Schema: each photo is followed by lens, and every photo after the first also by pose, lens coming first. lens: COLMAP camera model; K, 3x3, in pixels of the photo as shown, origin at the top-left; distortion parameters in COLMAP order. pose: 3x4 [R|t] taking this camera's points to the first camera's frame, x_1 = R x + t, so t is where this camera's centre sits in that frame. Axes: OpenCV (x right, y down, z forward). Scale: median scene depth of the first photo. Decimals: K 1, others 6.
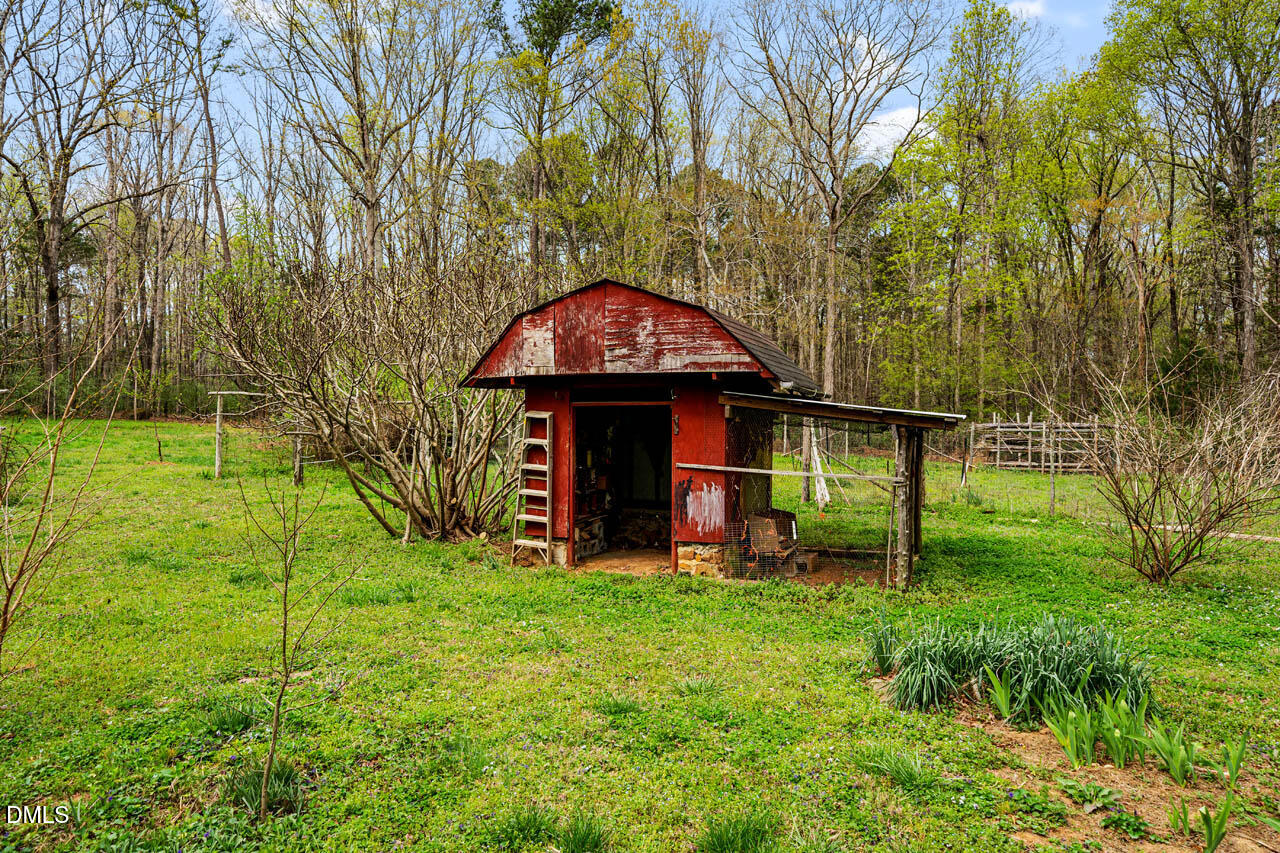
lens RADIAL K [[831.8, 0, 640.0], [0, 831.8, 426.5], [0, 0, 1]] dist [0.000979, 0.002952]
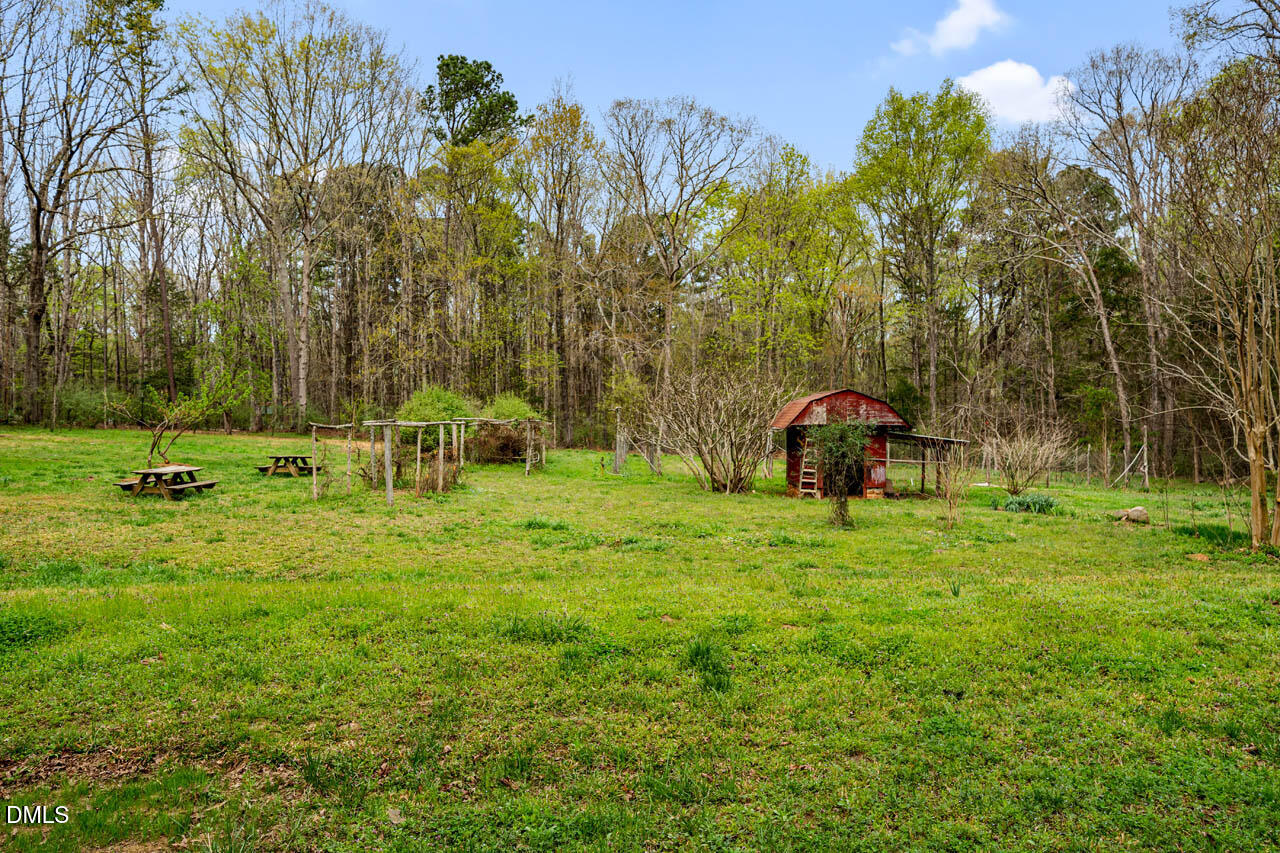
lens RADIAL K [[860.7, 0, 640.0], [0, 860.7, 426.5], [0, 0, 1]] dist [0.002558, 0.001160]
pose [[0.928949, 0.002026, 0.370203, -0.601250], [-0.000852, 0.999994, -0.003335, -0.017172], [-0.370207, 0.002783, 0.928945, -0.469726]]
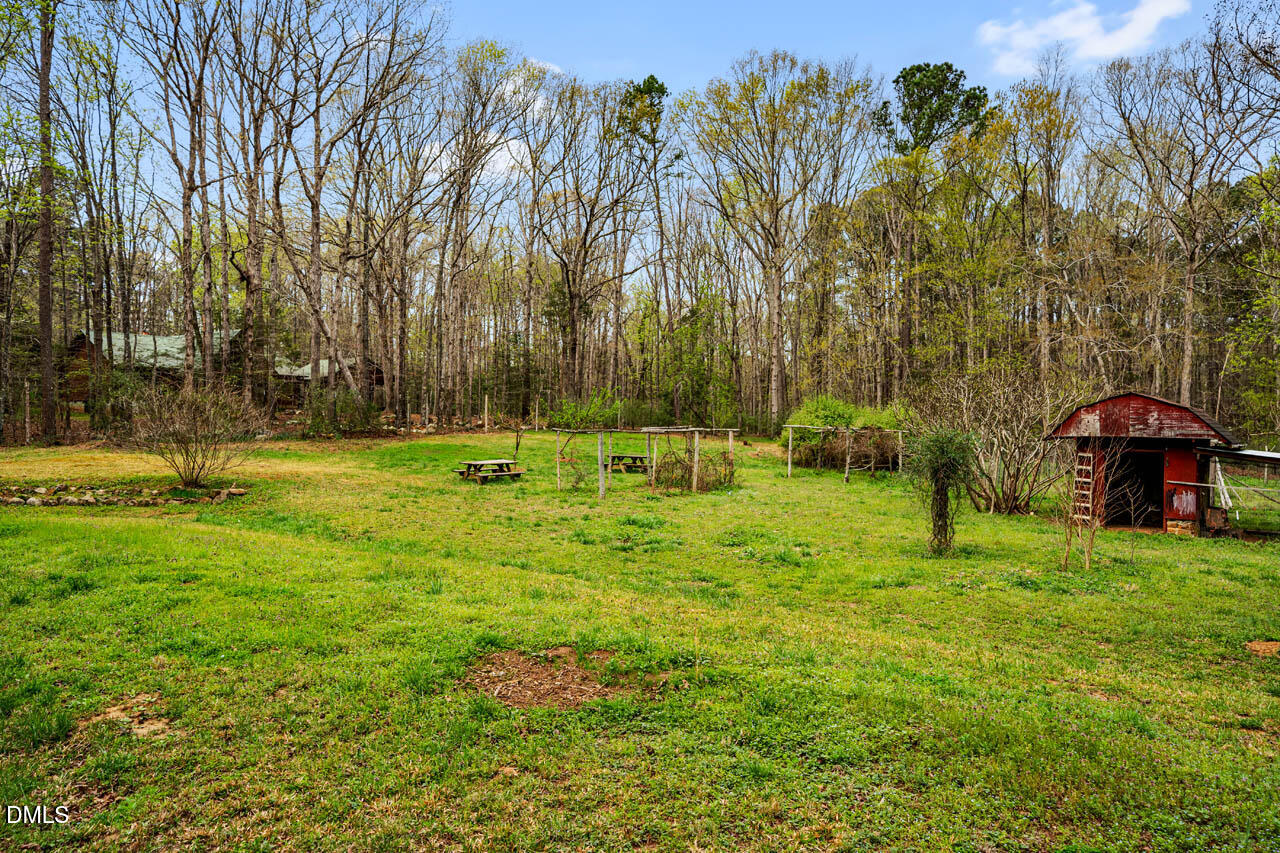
lens RADIAL K [[831.8, 0, 640.0], [0, 831.8, 426.5], [0, 0, 1]] dist [0.000979, 0.002952]
pose [[0.948613, 0.012249, -0.316200, -0.198462], [-0.014600, 0.999881, -0.005067, -0.022108], [0.316101, 0.009423, 0.948679, -0.501077]]
